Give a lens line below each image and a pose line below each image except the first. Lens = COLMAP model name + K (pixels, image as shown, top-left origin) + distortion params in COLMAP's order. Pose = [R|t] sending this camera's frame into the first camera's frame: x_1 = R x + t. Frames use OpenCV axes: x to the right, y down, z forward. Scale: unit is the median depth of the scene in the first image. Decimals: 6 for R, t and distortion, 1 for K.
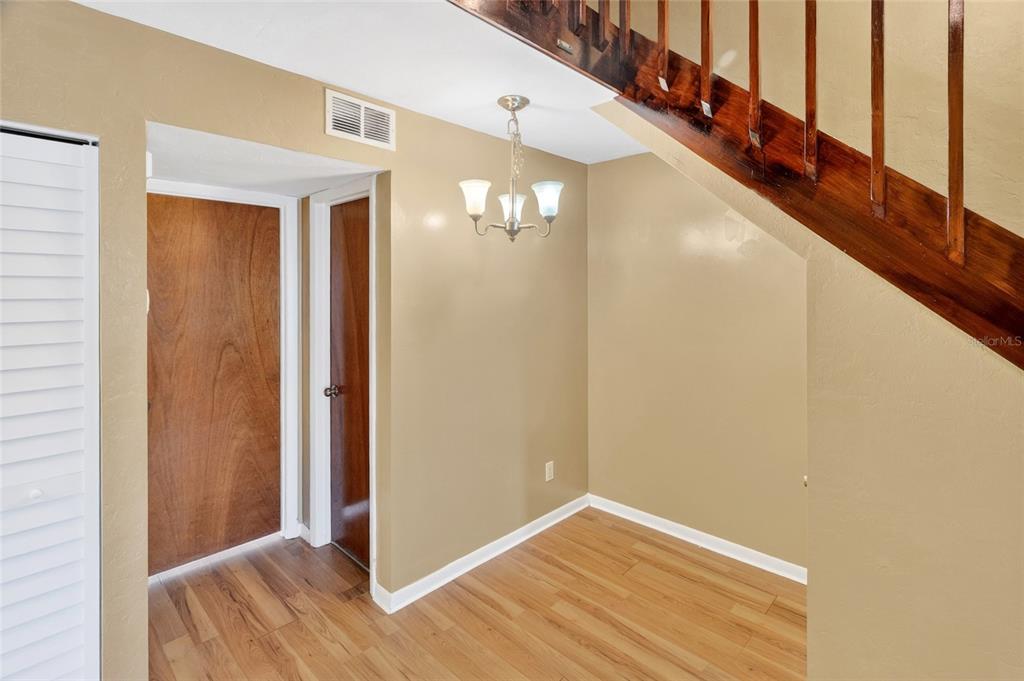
lens RADIAL K [[486.5, 0, 509.4], [0, 486.5, 284.6], [0, 0, 1]] dist [0.001877, 0.000423]
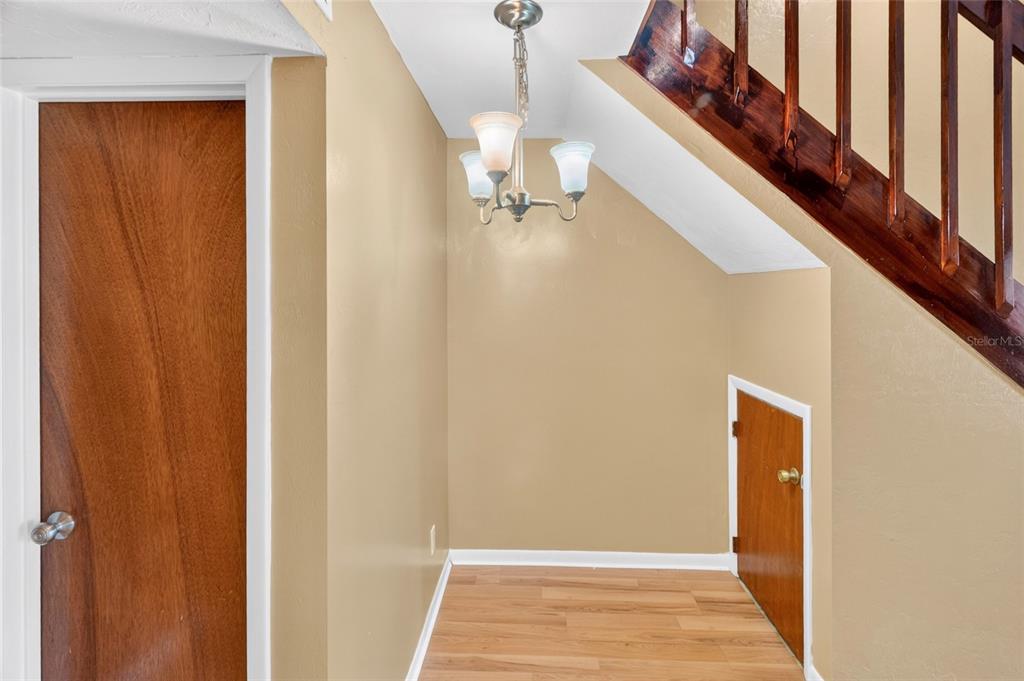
lens RADIAL K [[480.6, 0, 513.1], [0, 480.6, 294.2], [0, 0, 1]] dist [0.003783, 0.000370]
pose [[0.745795, 0.004003, 0.666163, -0.458502], [-0.008026, 0.999963, 0.002977, 0.007129], [-0.666127, -0.007567, 0.745800, 0.539799]]
